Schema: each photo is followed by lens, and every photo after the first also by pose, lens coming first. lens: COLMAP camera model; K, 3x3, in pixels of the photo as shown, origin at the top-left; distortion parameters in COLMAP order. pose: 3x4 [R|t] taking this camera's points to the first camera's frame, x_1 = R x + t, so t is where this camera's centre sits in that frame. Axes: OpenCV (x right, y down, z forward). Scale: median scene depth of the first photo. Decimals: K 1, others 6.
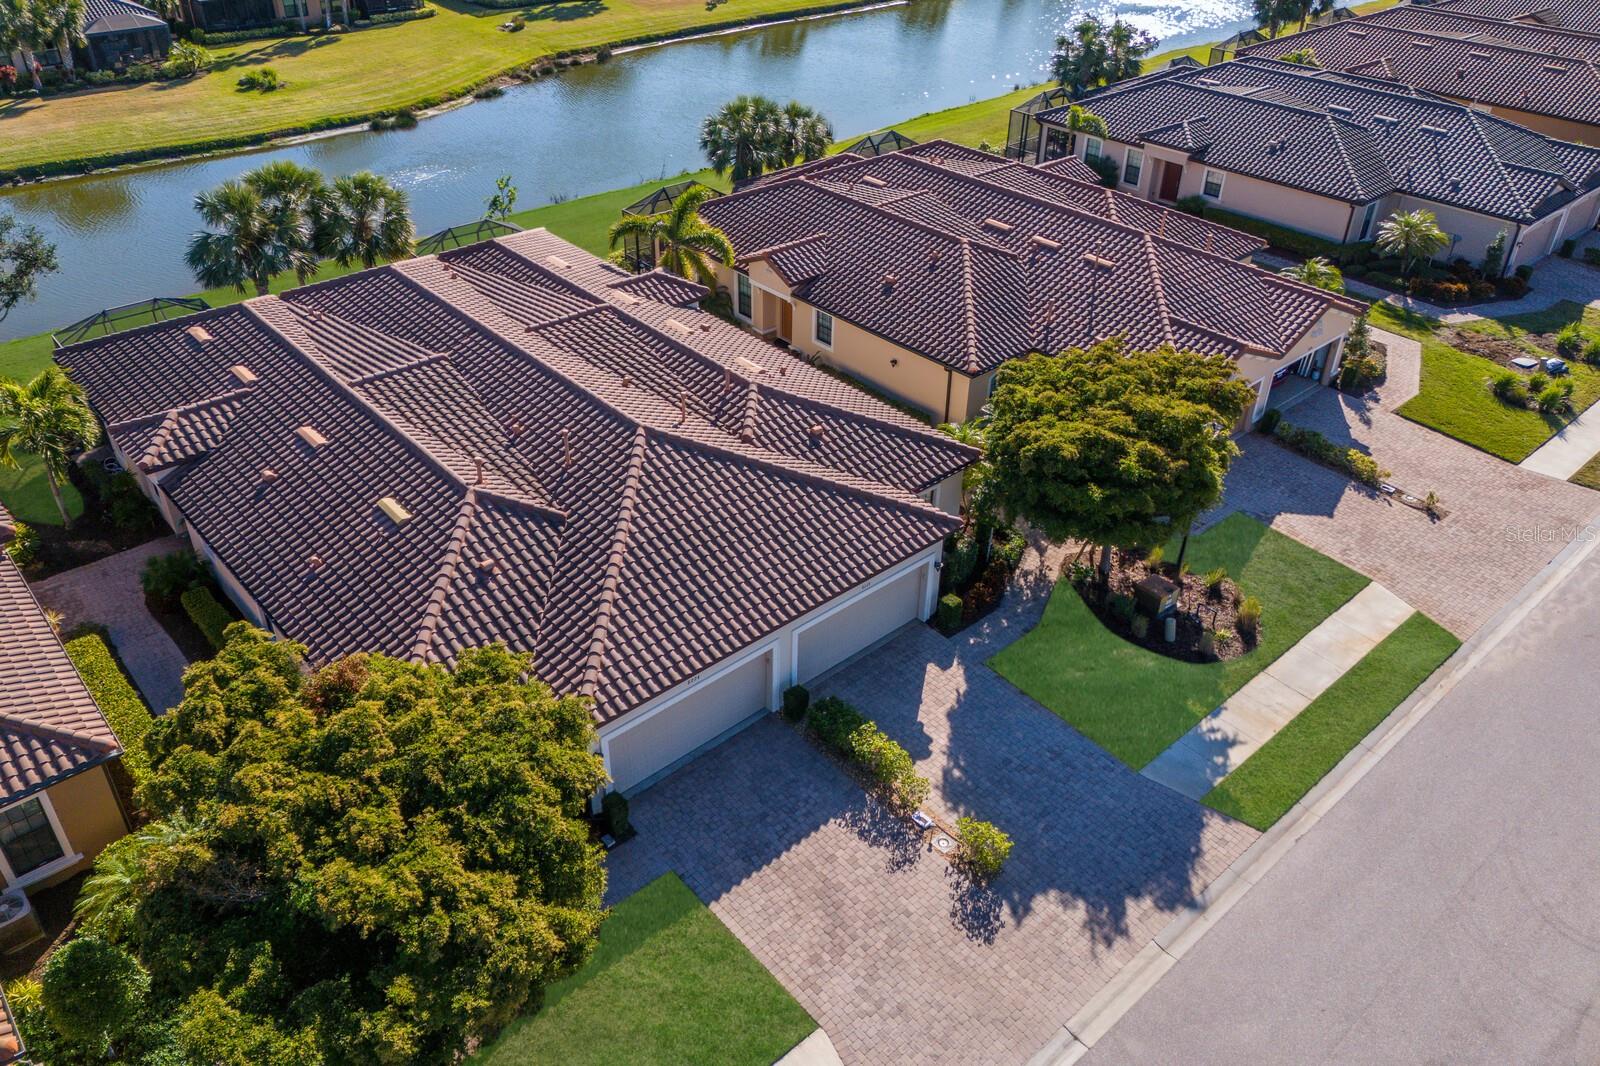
lens RADIAL K [[1172.4, 0, 792.0], [0, 1172.4, 484.9], [0, 0, 1]] dist [0.113617, -0.167816]
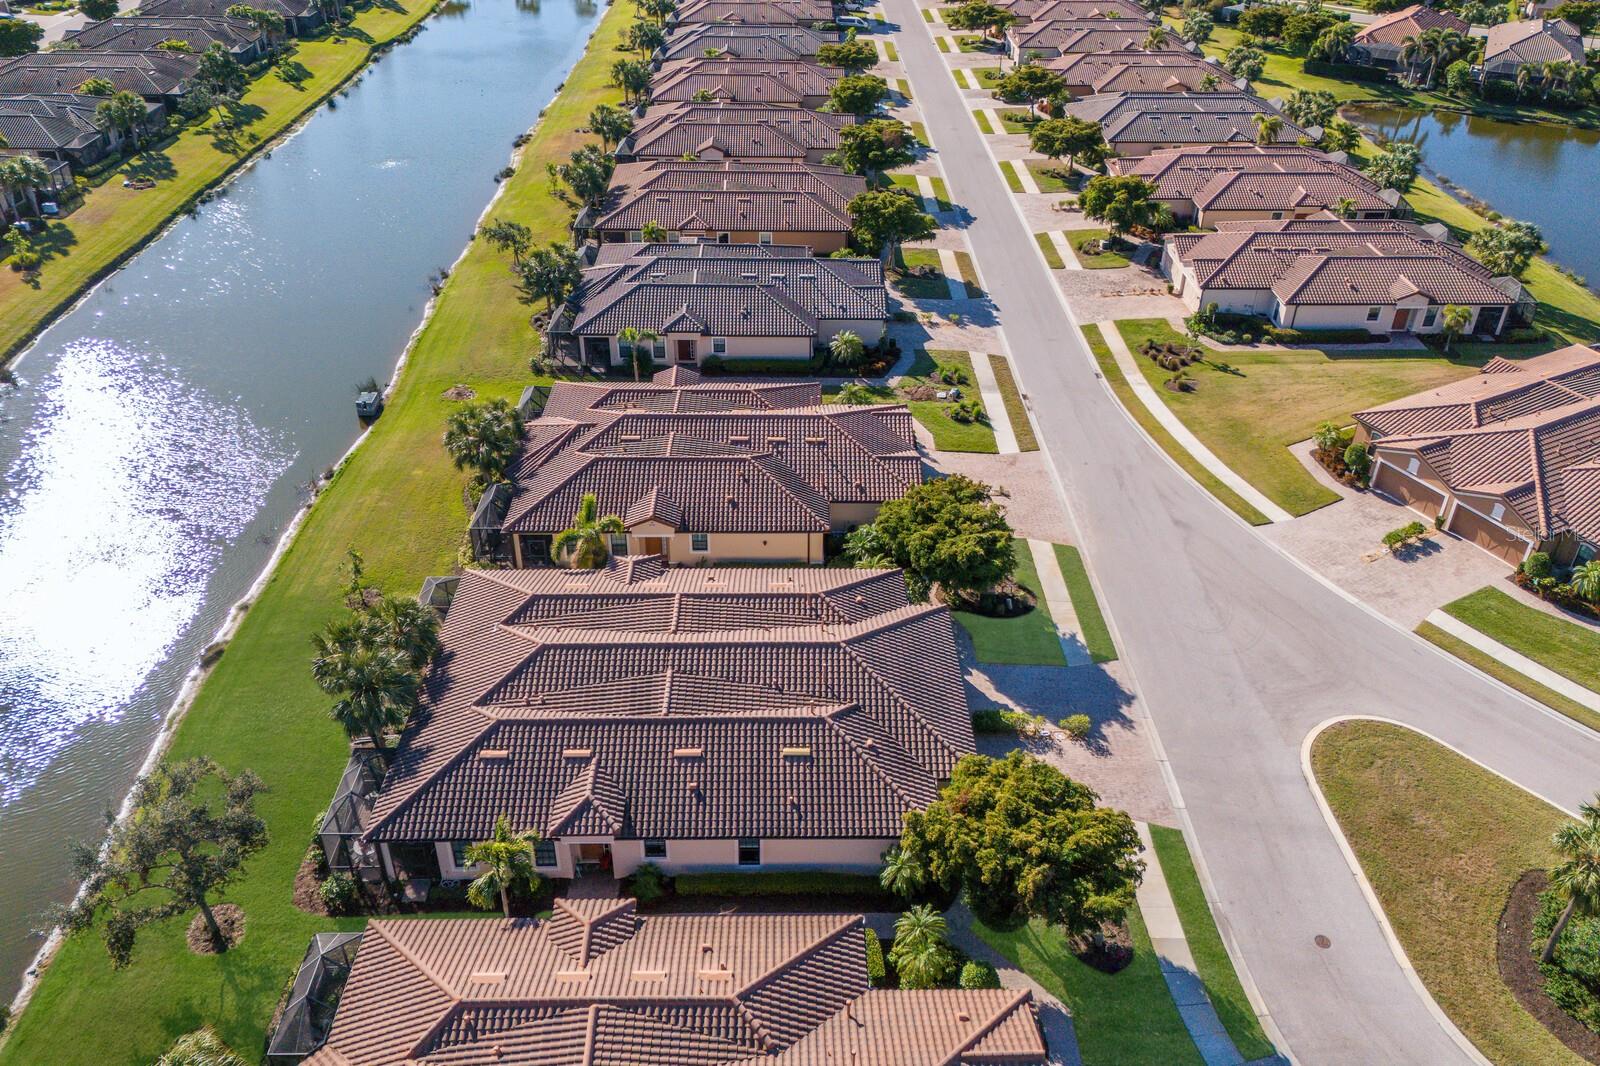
lens RADIAL K [[1172.4, 0, 792.0], [0, 1172.4, 484.9], [0, 0, 1]] dist [0.113617, -0.167816]
pose [[0.653176, -0.411322, 0.635747, -0.972379], [0.400377, 0.900237, 0.171091, -0.481255], [-0.642697, 0.142786, 0.752697, -0.284946]]
